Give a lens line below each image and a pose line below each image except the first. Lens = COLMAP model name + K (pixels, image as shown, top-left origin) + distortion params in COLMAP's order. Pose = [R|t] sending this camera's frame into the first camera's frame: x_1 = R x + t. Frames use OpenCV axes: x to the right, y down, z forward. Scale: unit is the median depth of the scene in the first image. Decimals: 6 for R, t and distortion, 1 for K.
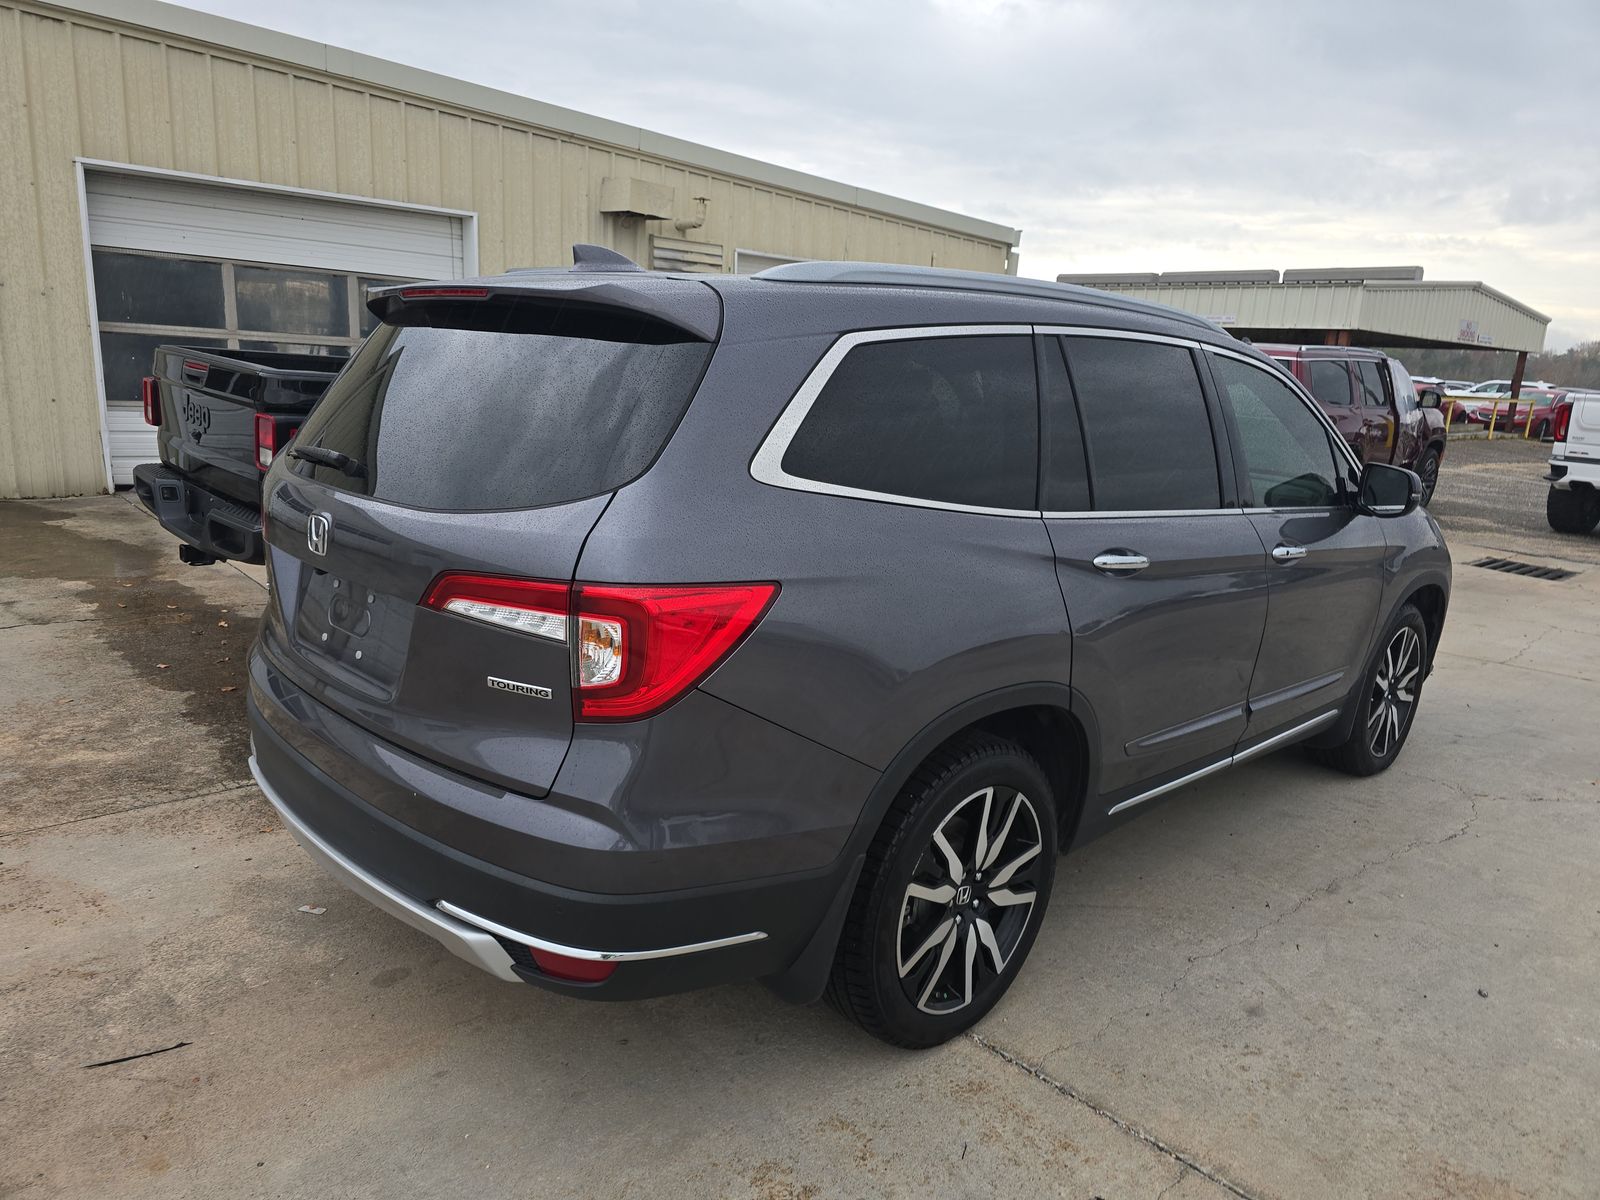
lens RADIAL K [[1087.1, 0, 800.8], [0, 1087.1, 608.8], [0, 0, 1]] dist [0.031809, -0.033272]
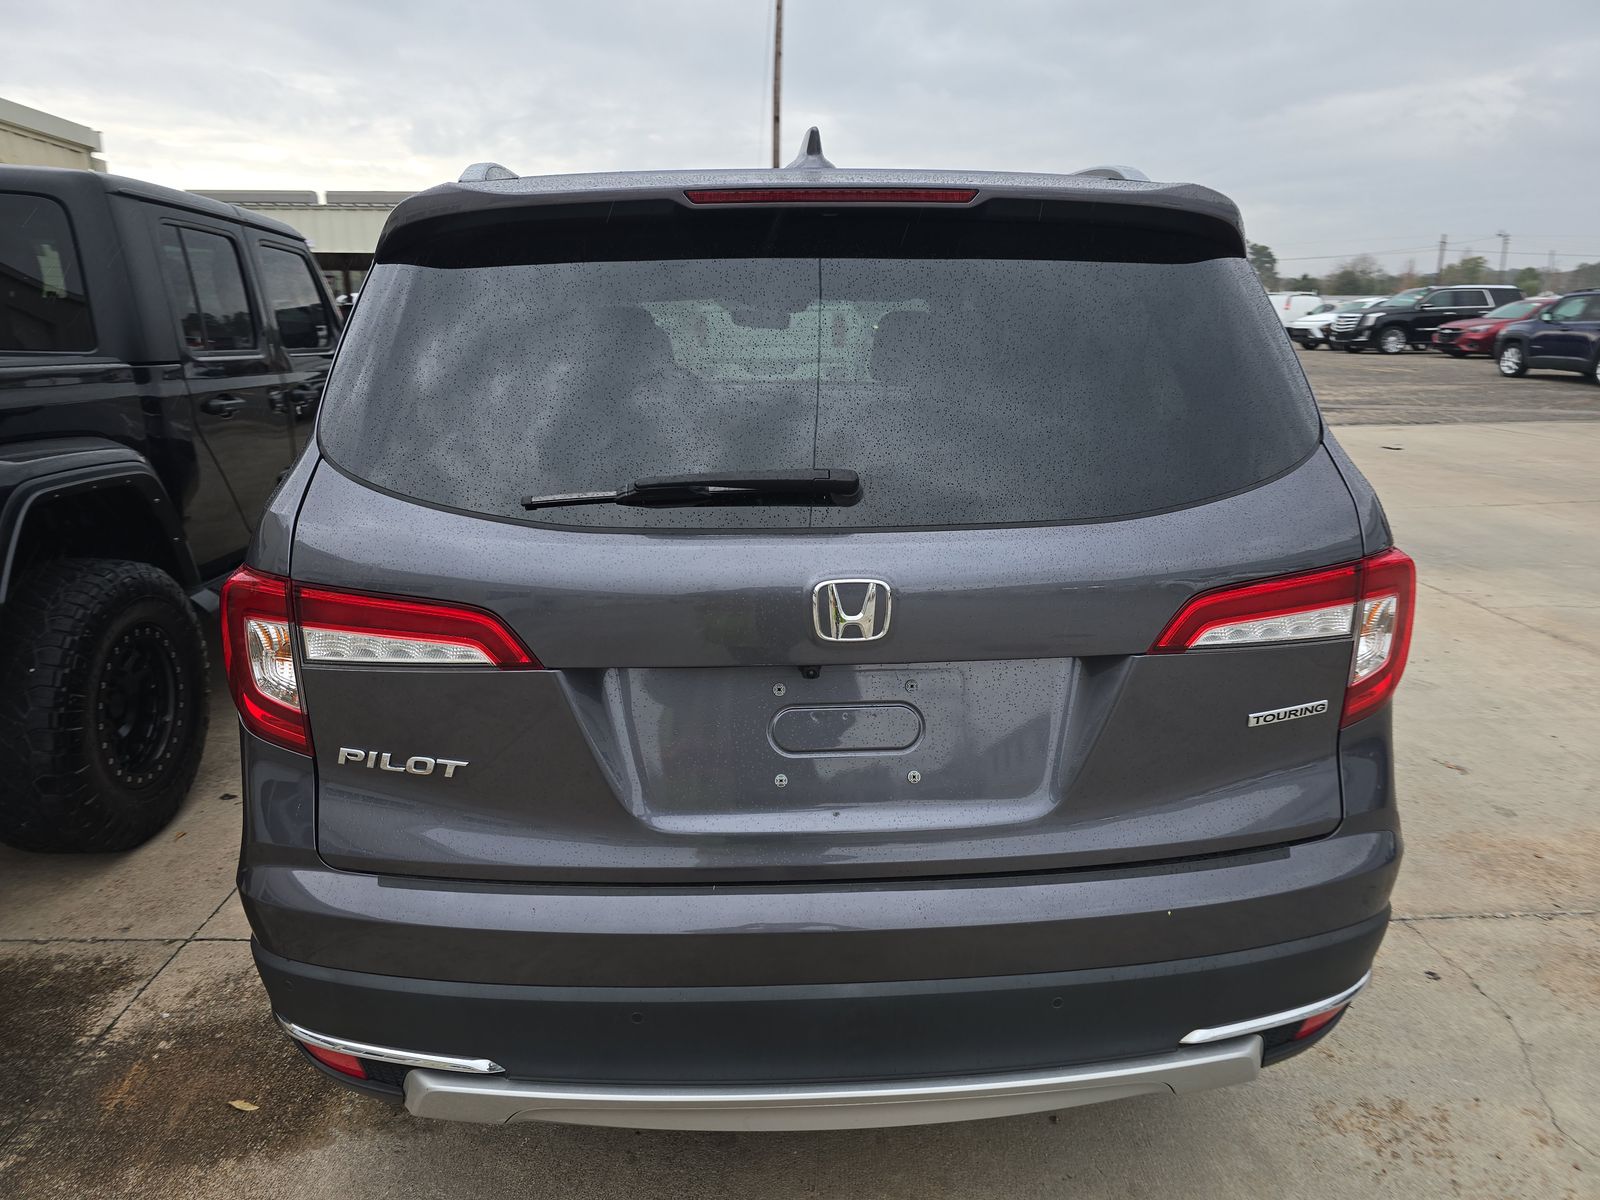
lens RADIAL K [[1087.1, 0, 802.5], [0, 1087.1, 593.6], [0, 0, 1]] dist [0.031809, -0.033272]
pose [[0.651500, -0.237790, 0.720419, -0.724261], [0.200333, 0.969825, 0.138944, -0.133228], [-0.731720, 0.053802, 0.679478, 0.505120]]
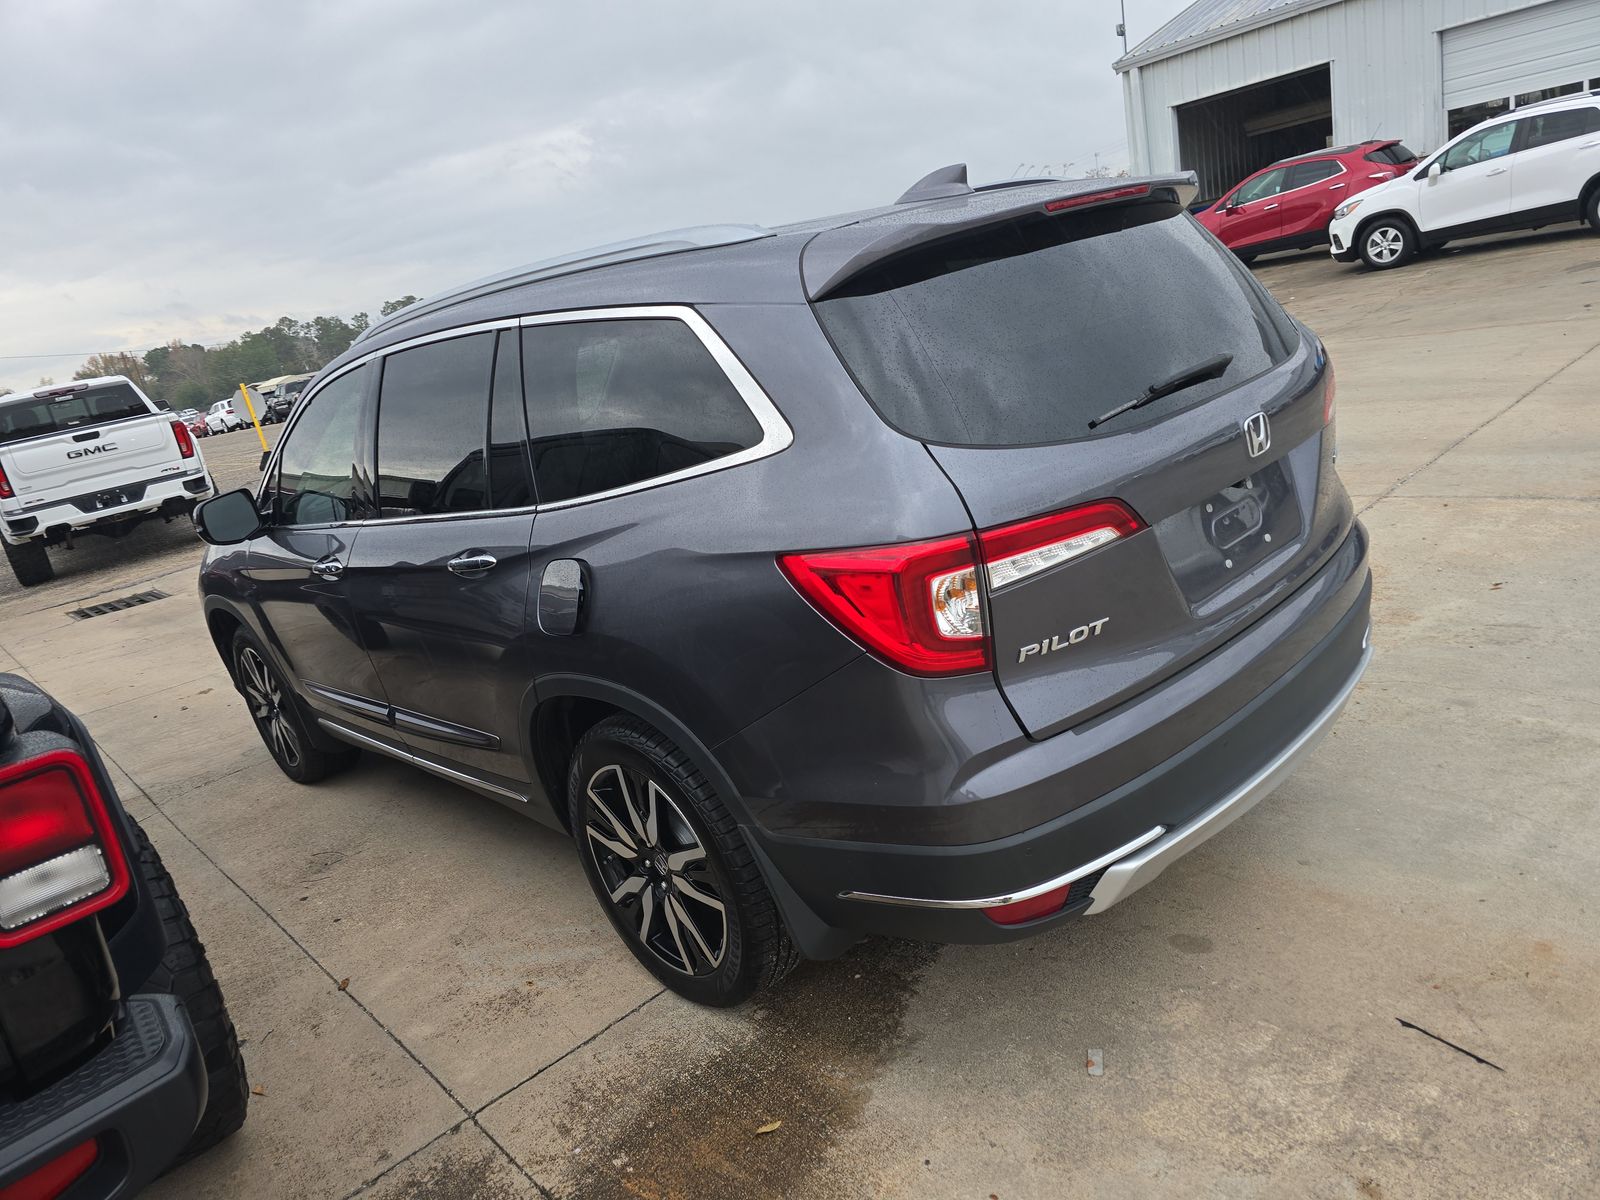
lens RADIAL K [[1087.1, 0, 795.9], [0, 1087.1, 607.2], [0, 0, 1]] dist [0.031809, -0.033272]
pose [[-0.007388, -0.326669, 0.945110, -1.143443], [0.404070, 0.863563, 0.301641, -0.318422], [-0.914698, 0.384119, 0.125617, 1.074229]]
